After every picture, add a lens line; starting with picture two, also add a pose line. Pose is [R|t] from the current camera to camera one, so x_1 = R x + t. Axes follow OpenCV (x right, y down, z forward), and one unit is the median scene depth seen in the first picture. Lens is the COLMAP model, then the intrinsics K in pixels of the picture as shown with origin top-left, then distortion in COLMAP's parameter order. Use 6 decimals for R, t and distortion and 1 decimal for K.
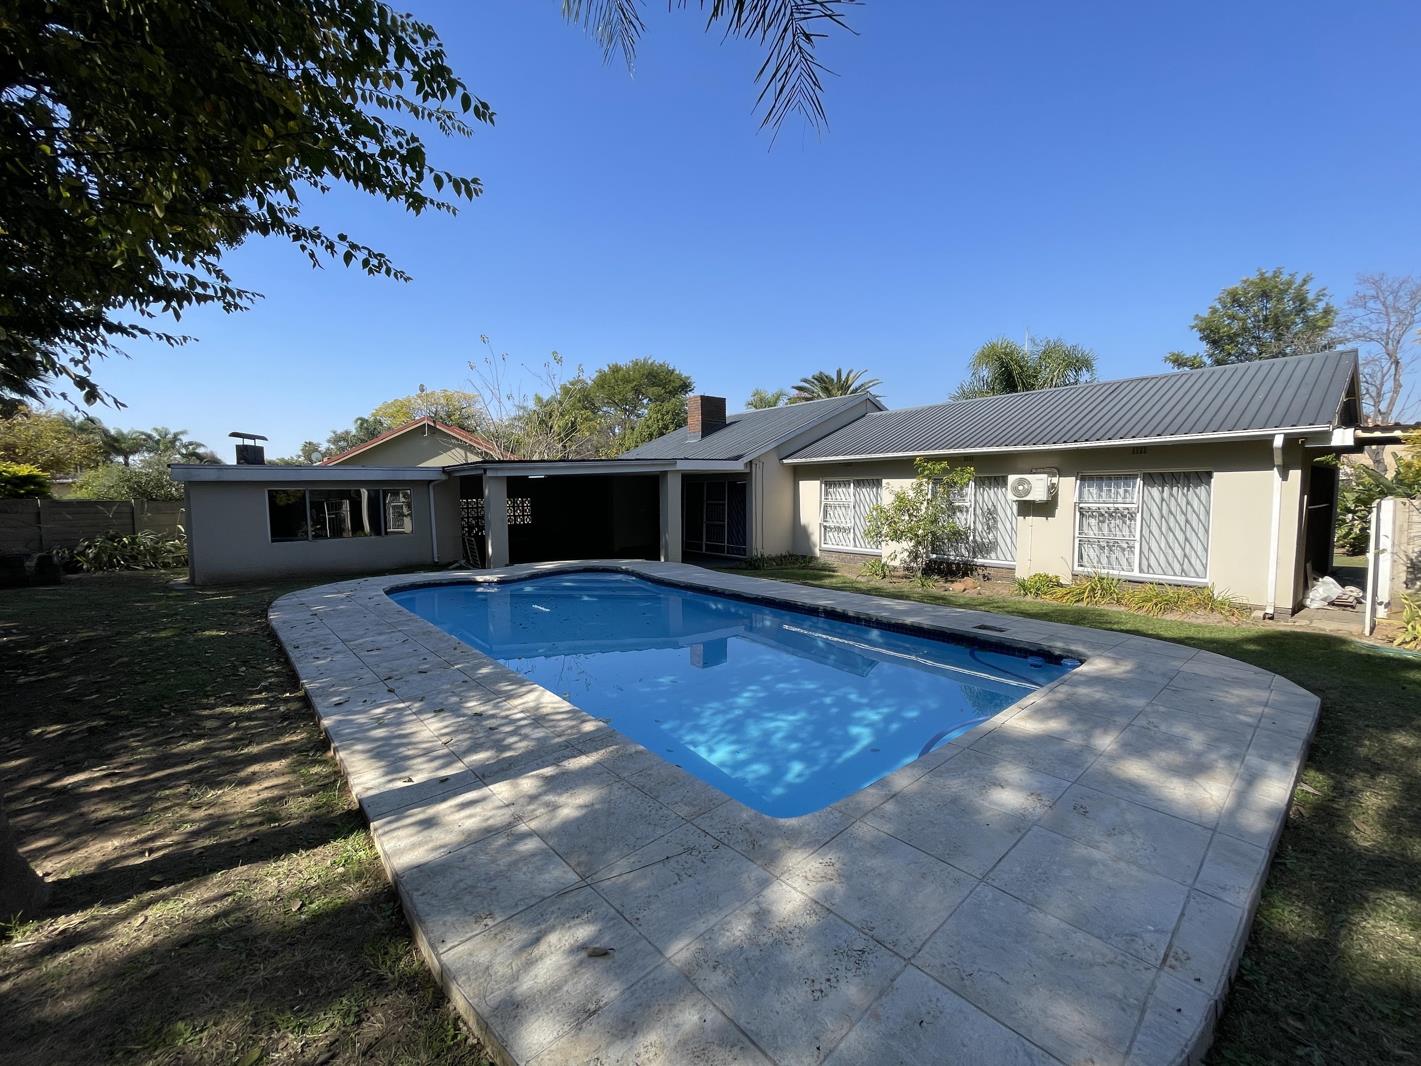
lens RADIAL K [[573.2, 0, 710.5], [0, 573.2, 533.0], [0, 0, 1]] dist [-0.000711, 0.000111]
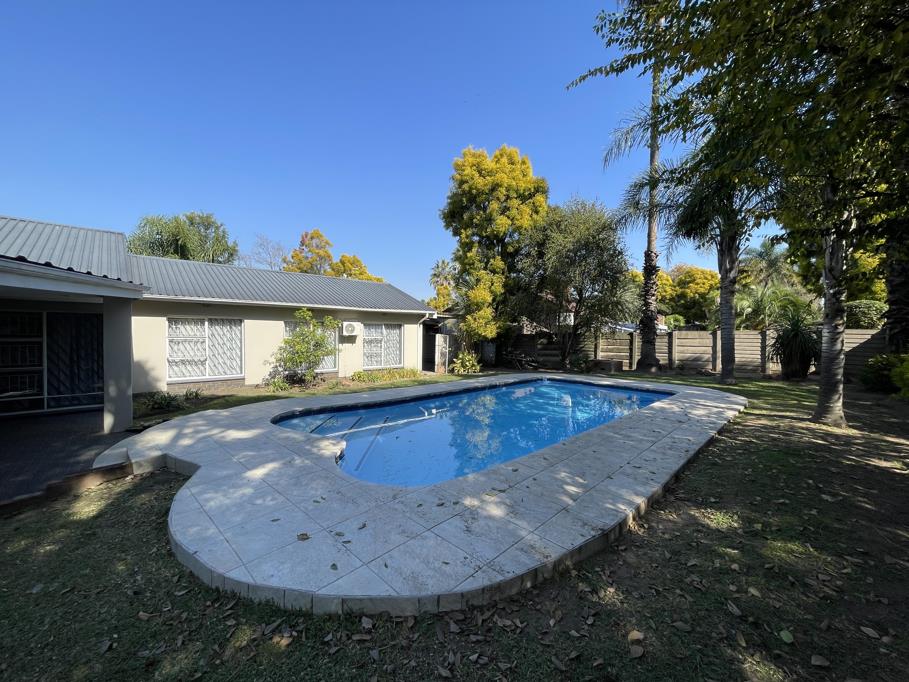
lens RADIAL K [[366.7, 0, 454.5], [0, 366.7, 341.0], [0, 0, 1]] dist [-0.000711, 0.000111]
pose [[-0.059256, -0.023304, 0.997971, -0.568508], [0.057839, 0.997968, 0.026738, -0.040780], [-0.996566, 0.059306, -0.057788, 0.582036]]
